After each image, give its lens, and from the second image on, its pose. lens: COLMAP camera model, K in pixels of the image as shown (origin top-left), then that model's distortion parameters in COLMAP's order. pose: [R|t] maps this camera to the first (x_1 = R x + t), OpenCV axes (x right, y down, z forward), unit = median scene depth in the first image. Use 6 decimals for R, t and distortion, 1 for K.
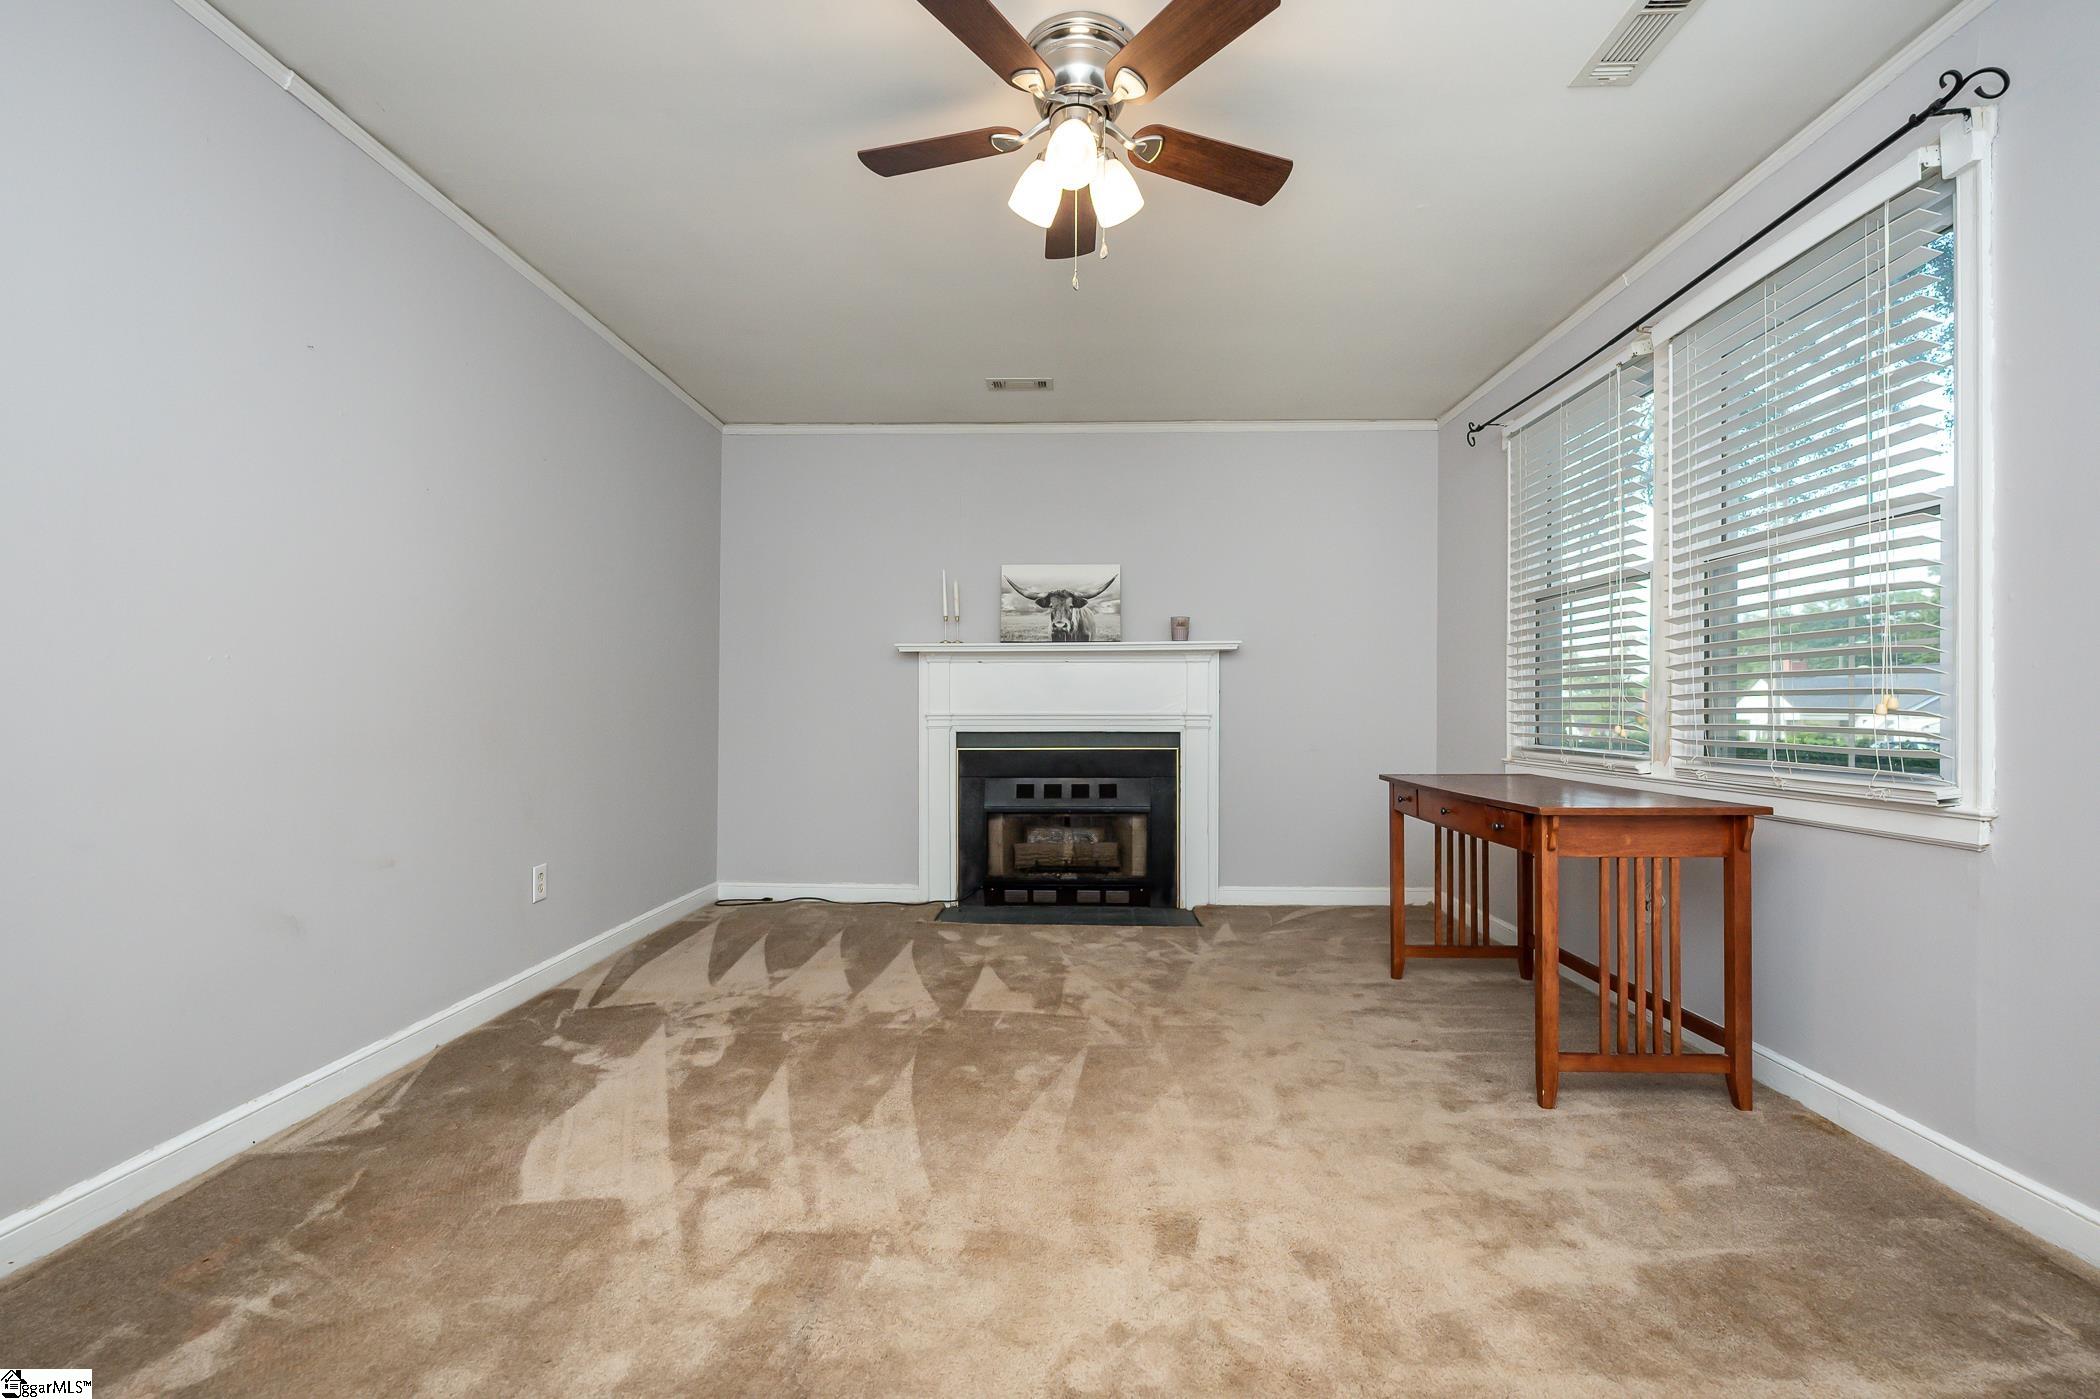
lens RADIAL K [[900.6, 0, 1053.7], [0, 900.6, 705.7], [0, 0, 1]] dist [-0.001229, -0.000323]
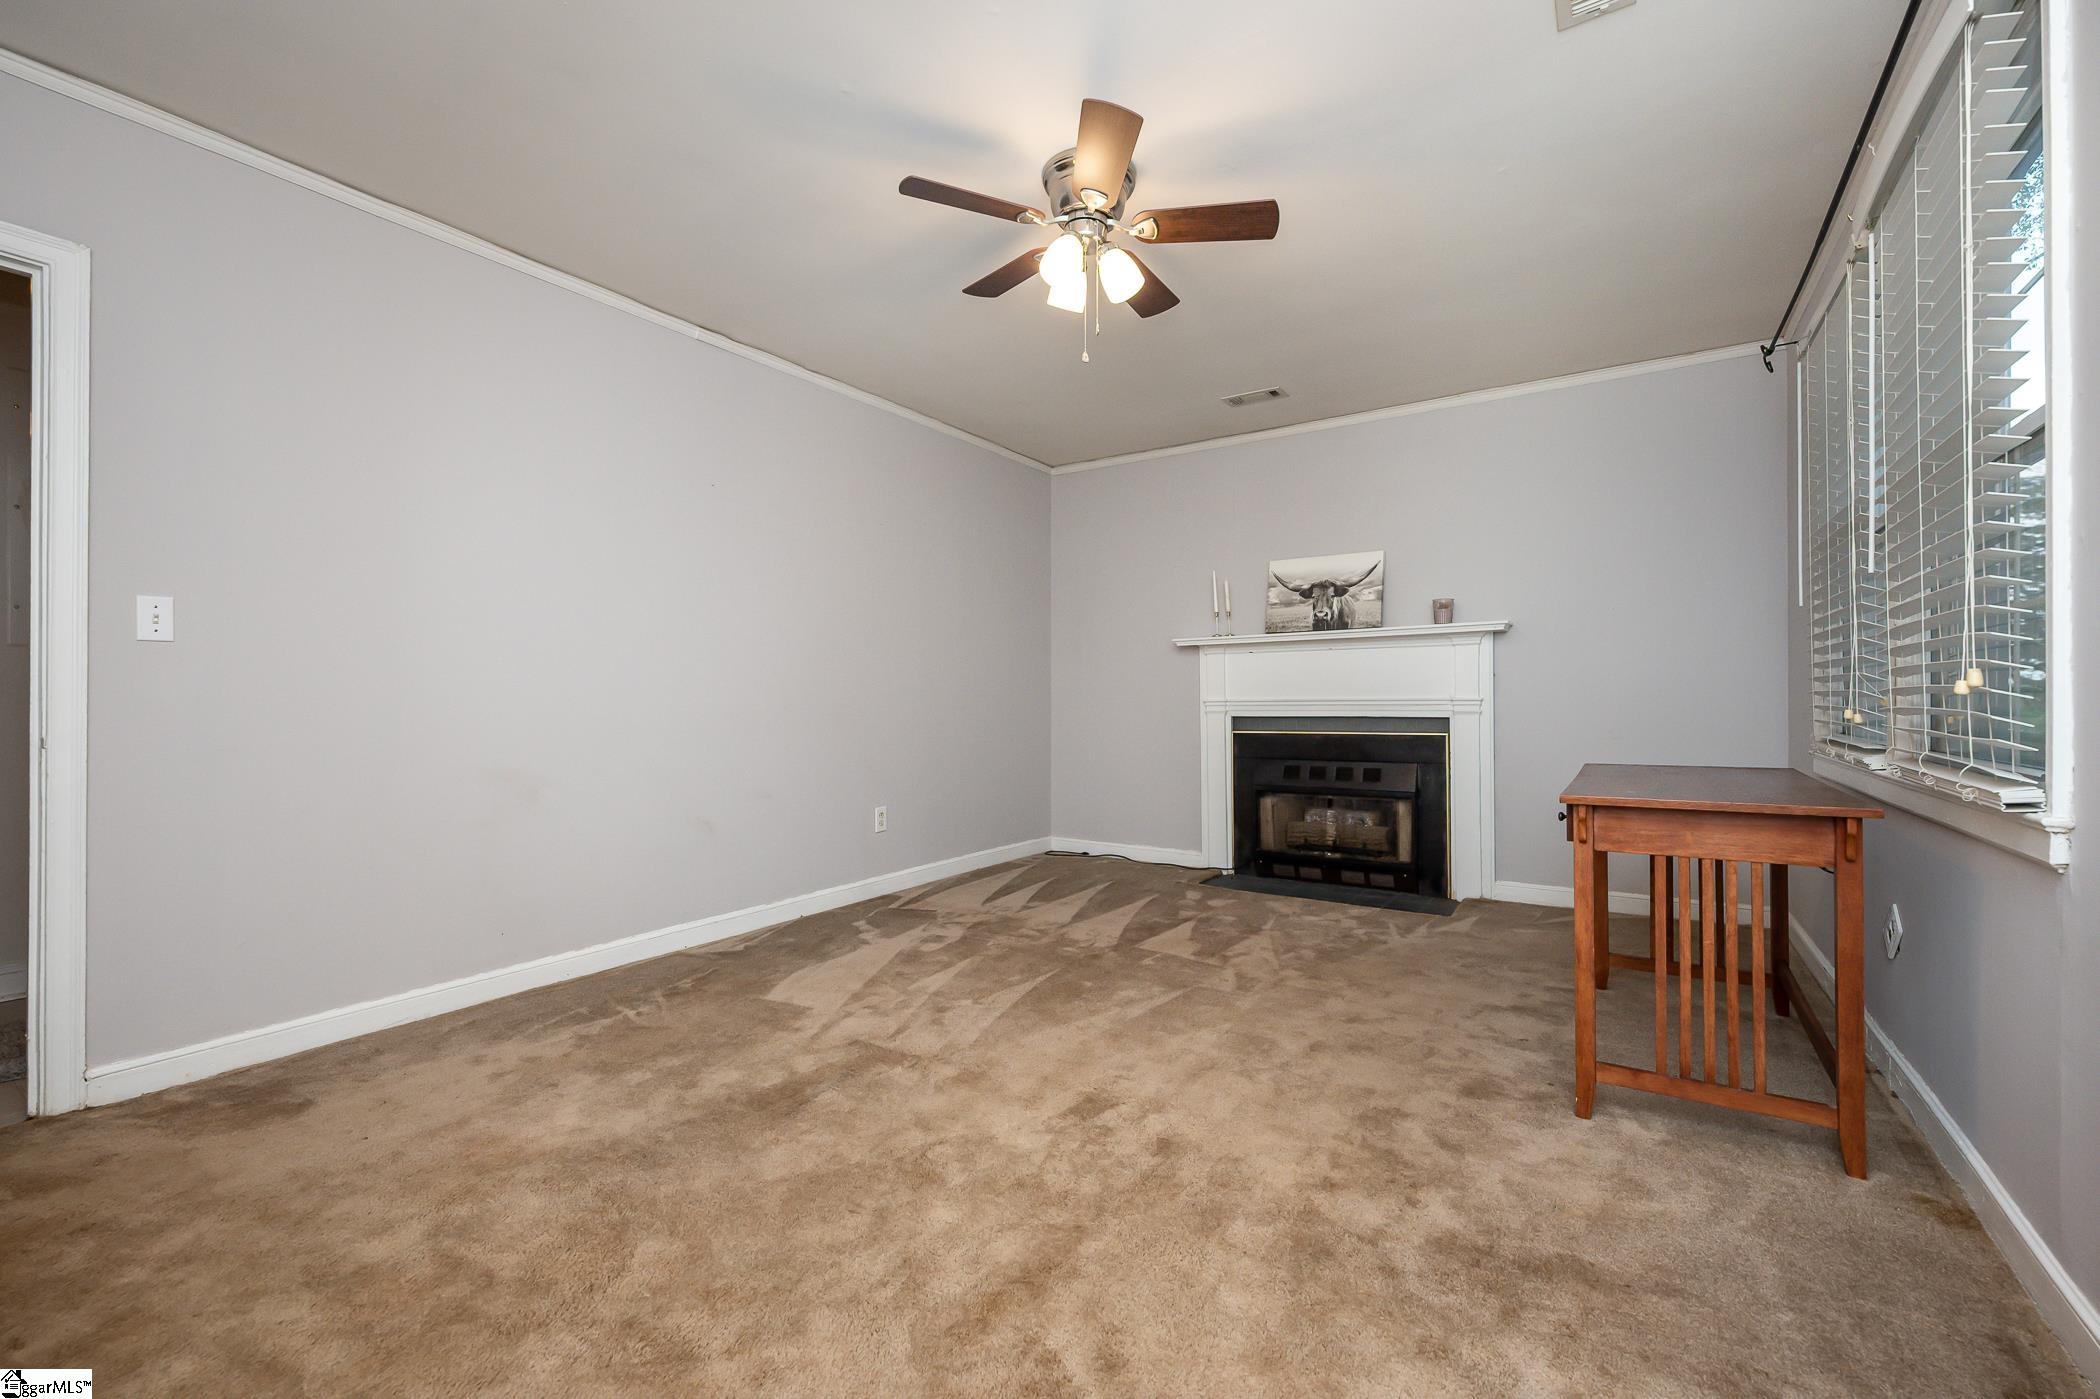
lens RADIAL K [[883.1, 0, 1048.5], [0, 883.1, 697.0], [0, 0, 1]] dist [0.000669, -0.000015]
pose [[0.845741, -0.008400, -0.533527, 0.290755], [0.011162, 0.999936, 0.001951, 0.000717], [0.533476, -0.007605, 0.845781, -0.035803]]
